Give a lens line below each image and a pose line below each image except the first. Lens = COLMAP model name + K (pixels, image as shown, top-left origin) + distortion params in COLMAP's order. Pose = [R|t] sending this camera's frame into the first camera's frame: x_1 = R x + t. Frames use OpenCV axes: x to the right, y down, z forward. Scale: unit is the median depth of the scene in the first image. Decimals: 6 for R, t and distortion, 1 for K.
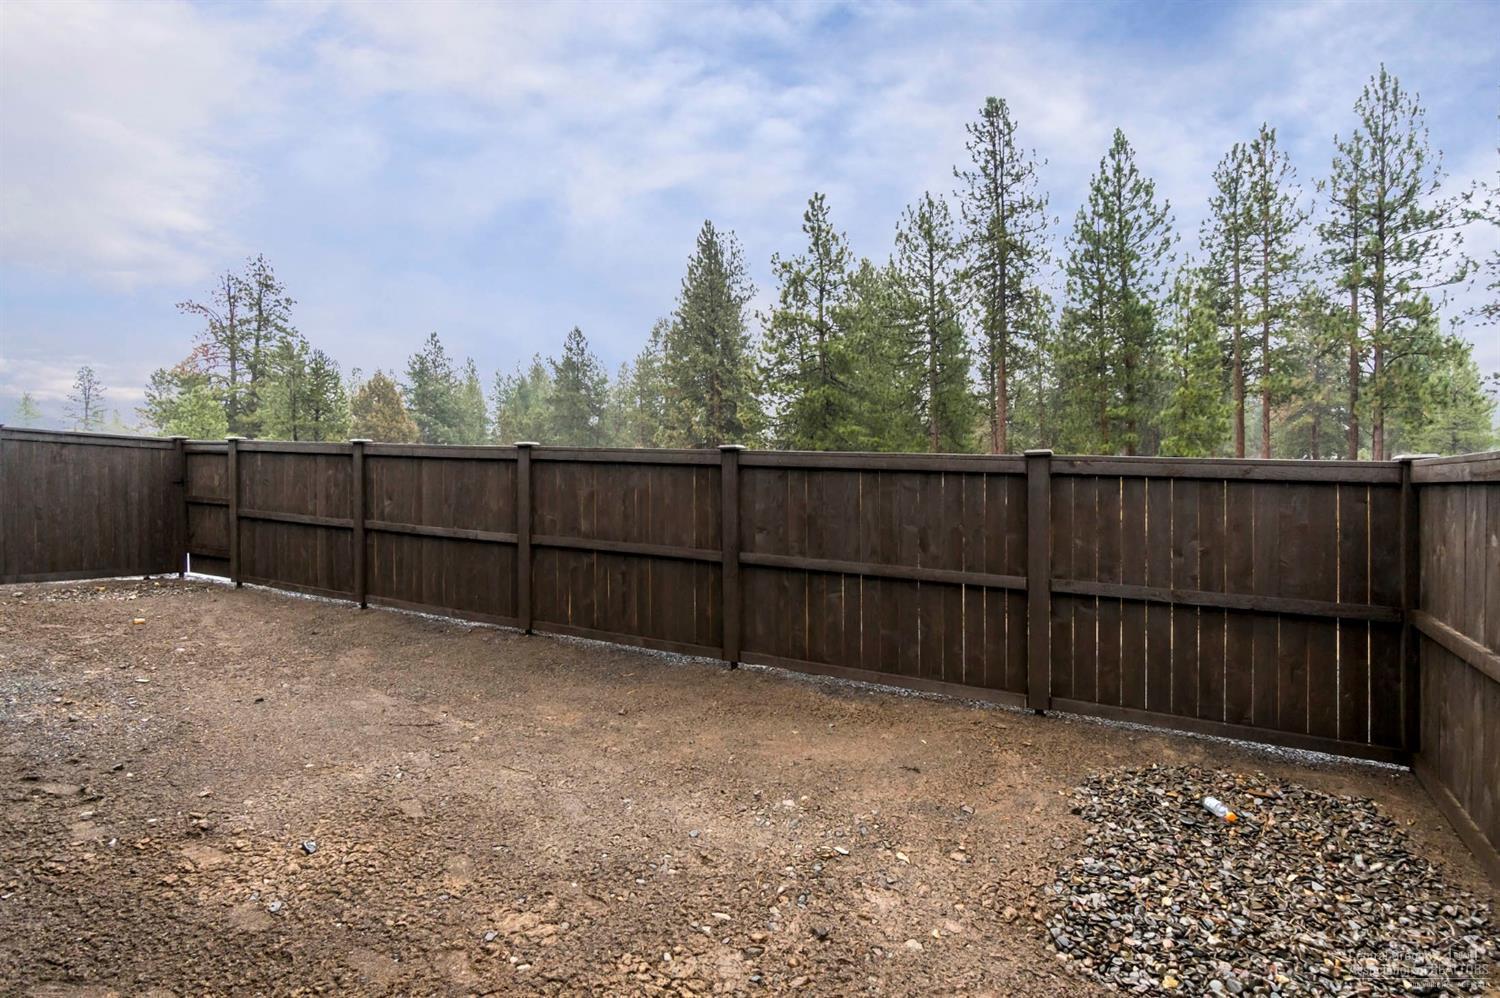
lens RADIAL K [[757.8, 0, 750.0], [0, 757.8, 499.0], [0, 0, 1]] dist [0.001660, 0.000480]
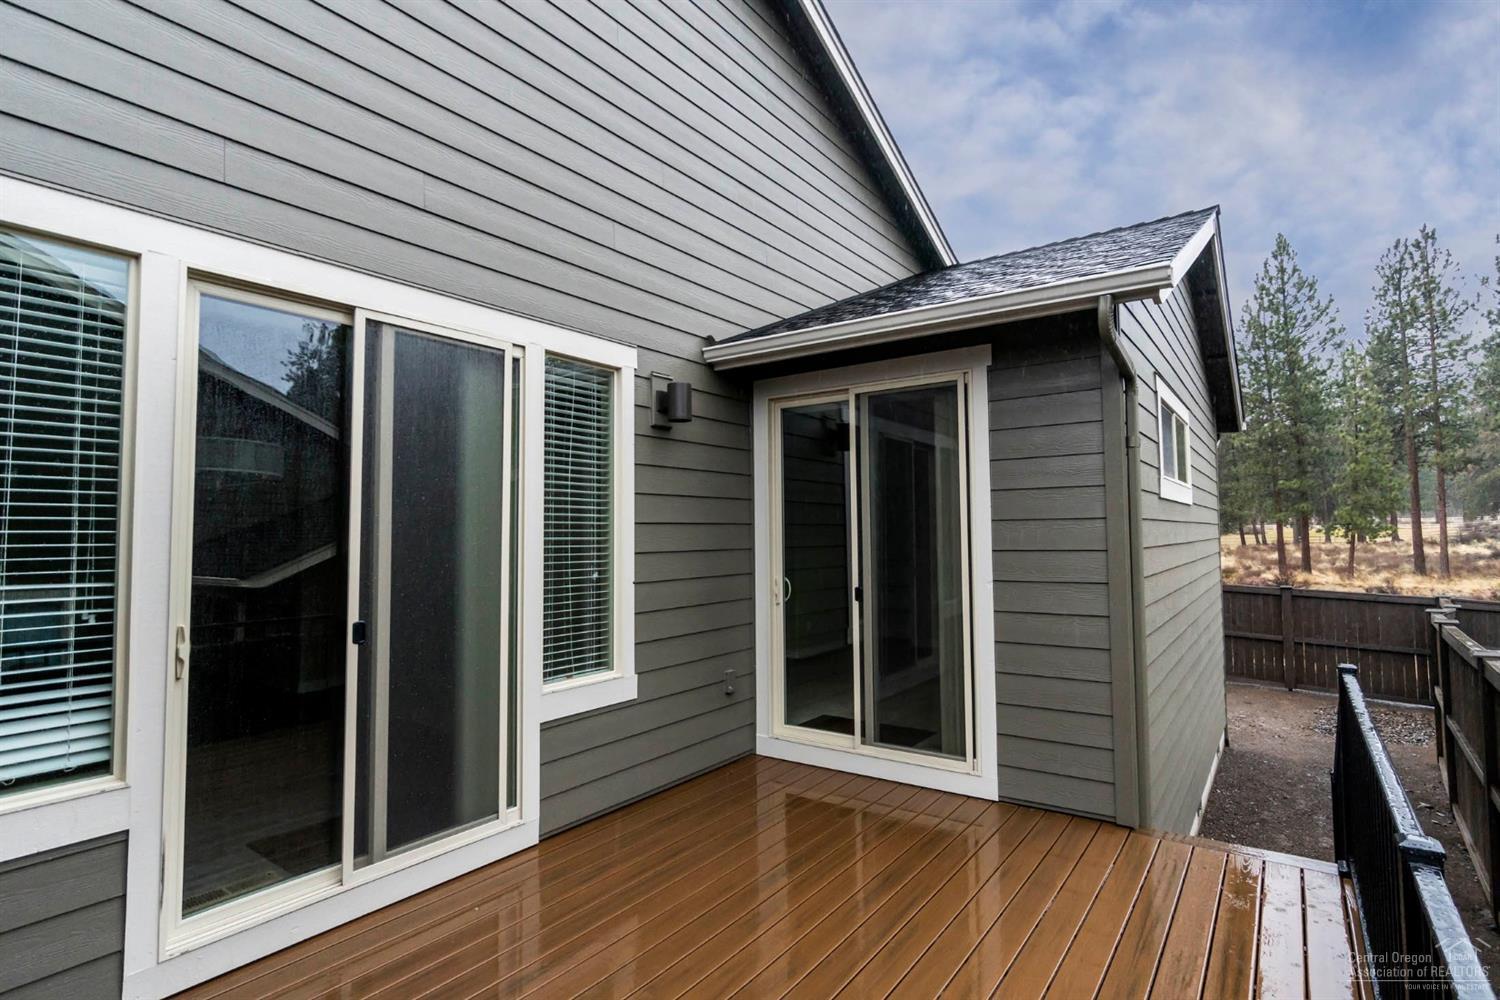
lens RADIAL K [[757.8, 0, 750.0], [0, 757.8, 500.0], [0, 0, 1]] dist [0.001660, 0.000480]
pose [[0.987338, -0.008920, -0.158381, -0.122204], [-0.000343, 0.998295, -0.058361, -0.025052], [0.158632, 0.057676, 0.985652, -0.223741]]
